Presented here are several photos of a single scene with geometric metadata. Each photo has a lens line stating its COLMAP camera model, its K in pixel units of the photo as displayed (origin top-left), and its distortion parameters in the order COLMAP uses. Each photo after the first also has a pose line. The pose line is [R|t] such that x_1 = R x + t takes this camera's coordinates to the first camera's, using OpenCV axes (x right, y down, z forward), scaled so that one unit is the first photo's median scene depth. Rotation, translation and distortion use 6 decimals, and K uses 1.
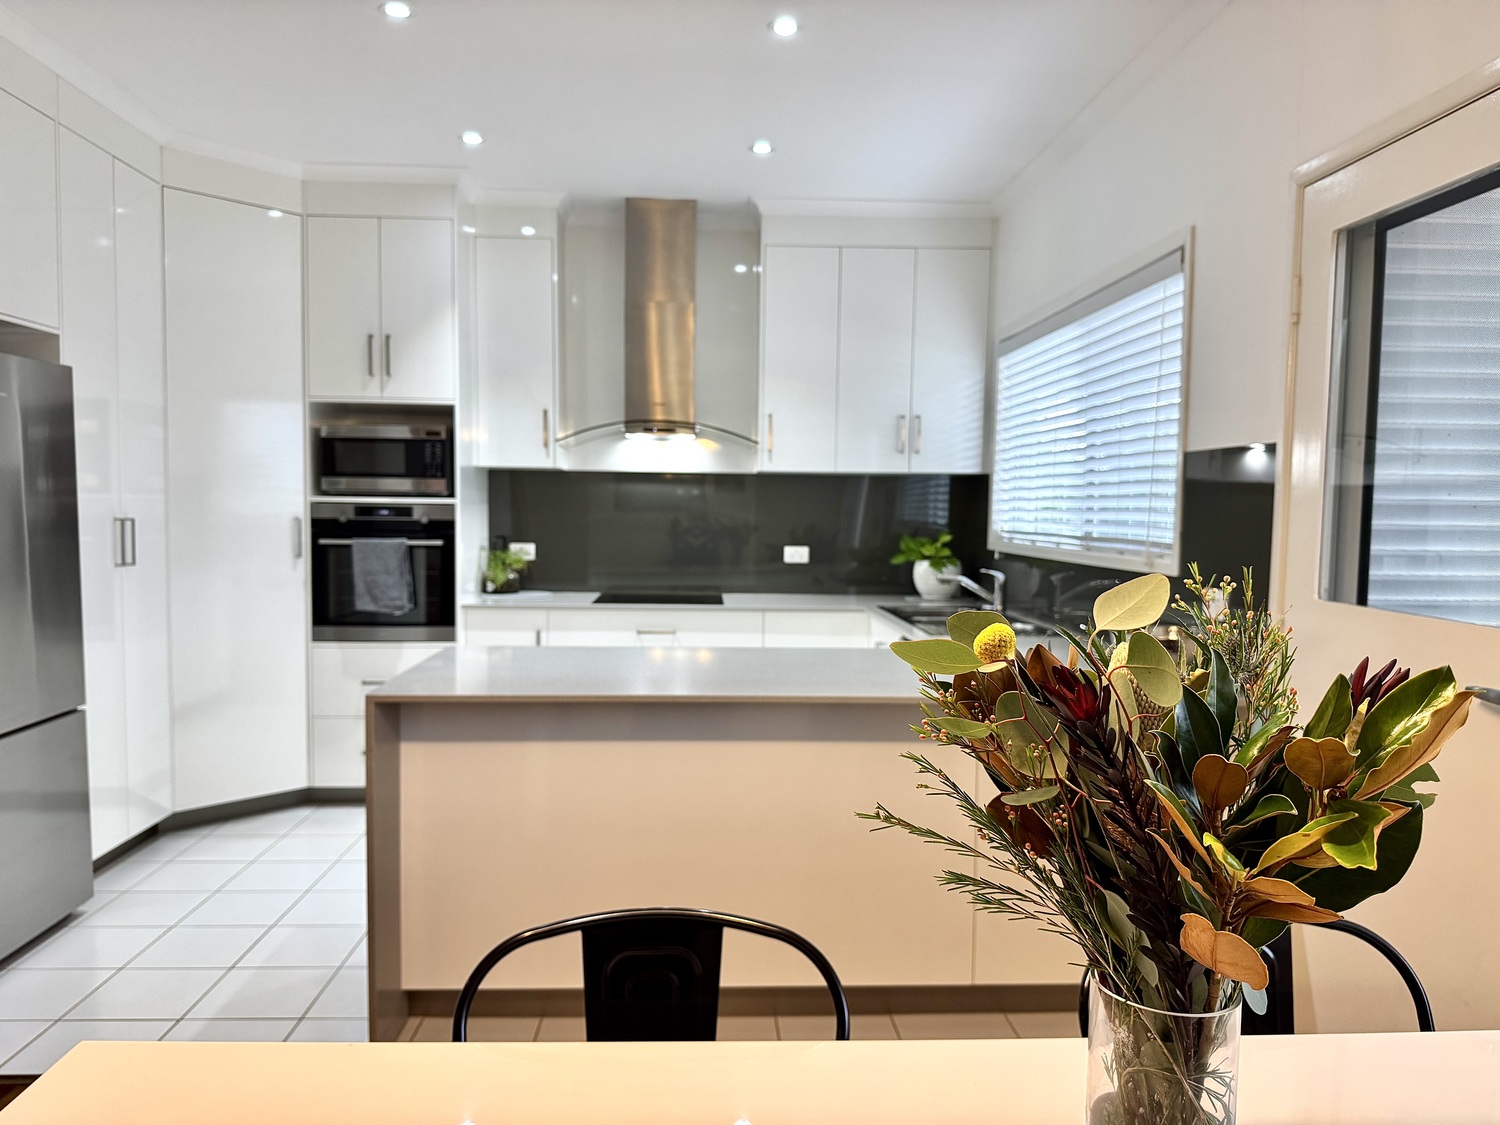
lens RADIAL K [[1053.4, 0, 758.4], [0, 1053.4, 605.0], [0, 0, 1]] dist [0.020886, -0.017603]
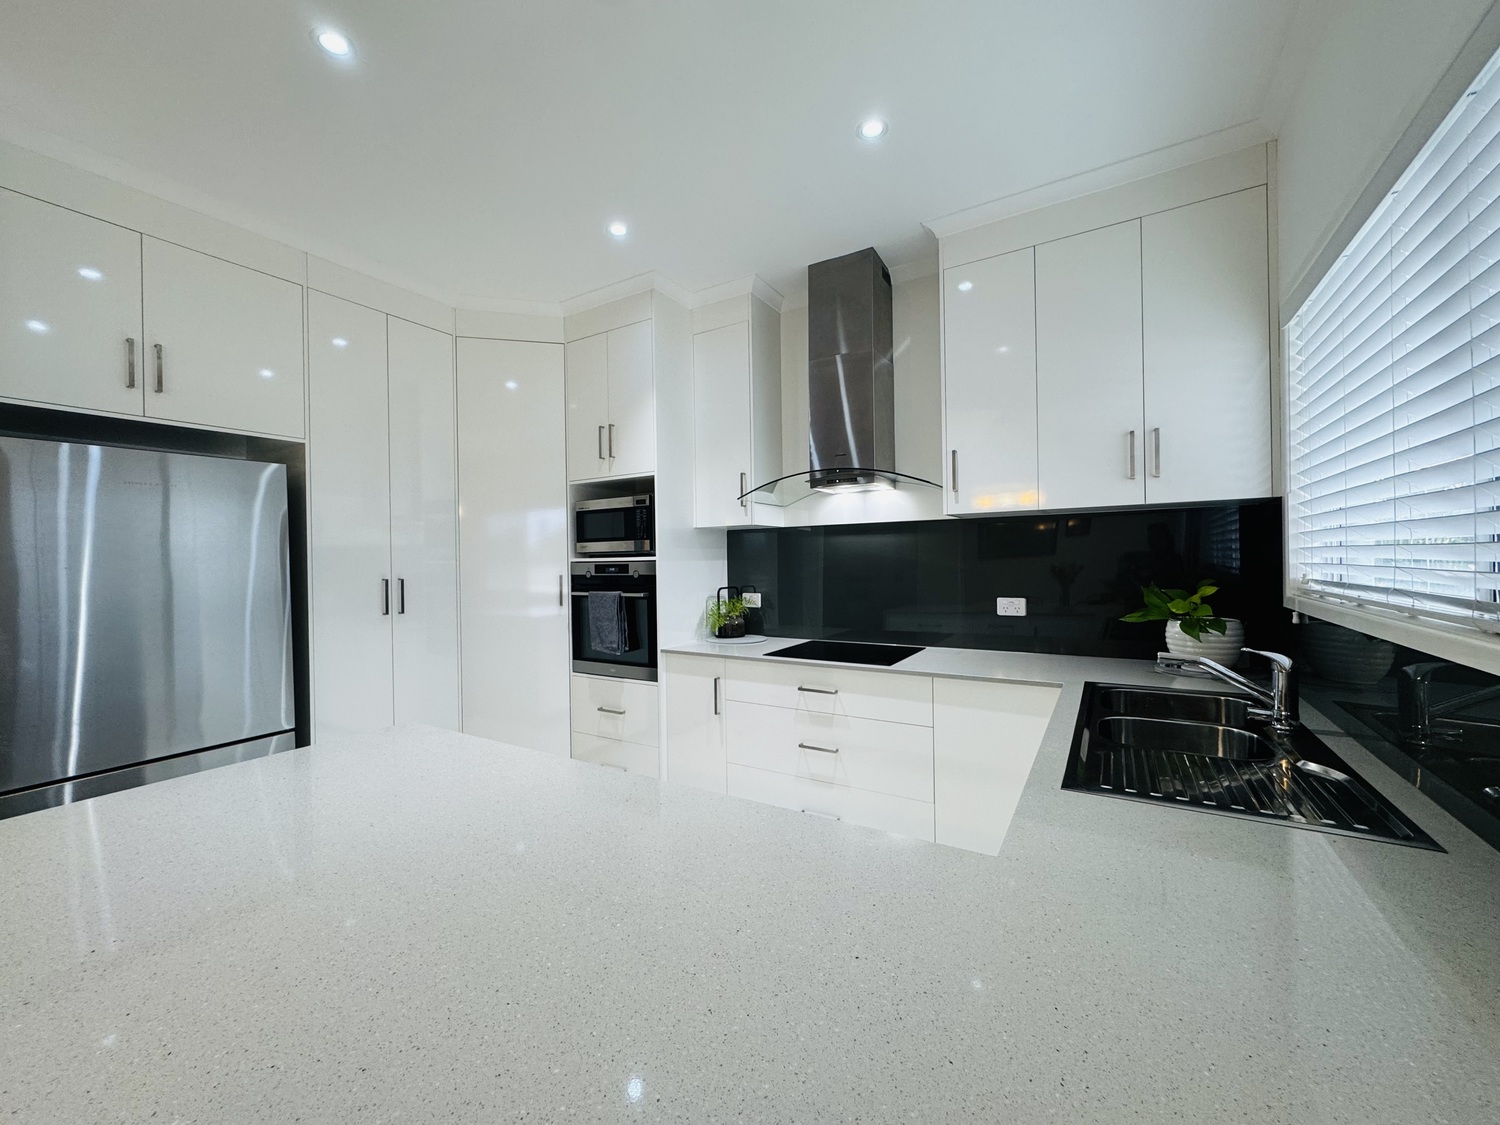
lens RADIAL K [[603.0, 0, 754.2], [0, 603.0, 561.6], [0, 0, 1]] dist [-0.001002, -0.000763]
pose [[0.822244, -0.023916, -0.568632, 0.168831], [-0.025923, 0.996506, -0.079397, -0.045318], [0.568544, 0.080024, 0.818751, 0.519824]]
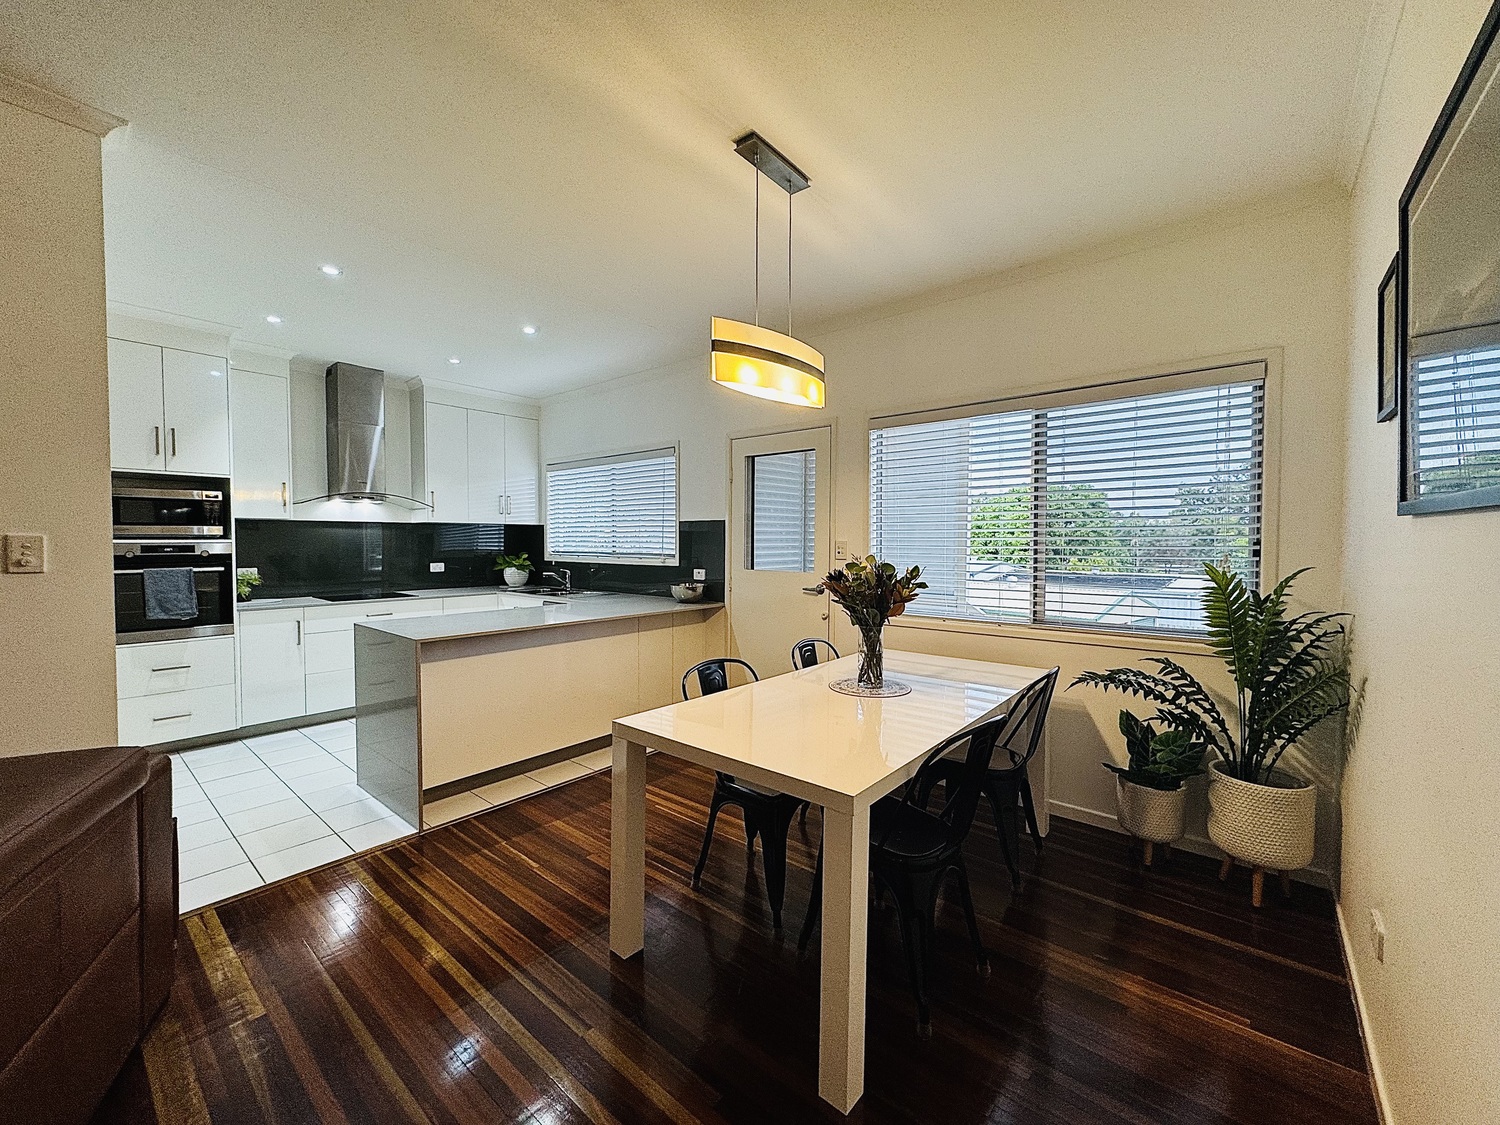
lens RADIAL K [[603.0, 0, 750.0], [0, 603.0, 559.8], [0, 0, 1]] dist [-0.001002, -0.000763]
pose [[0.684475, -0.035163, 0.728188, -0.405927], [0.075897, 0.996846, -0.023205, 0.005009], [-0.725075, 0.071150, 0.684985, -0.132357]]
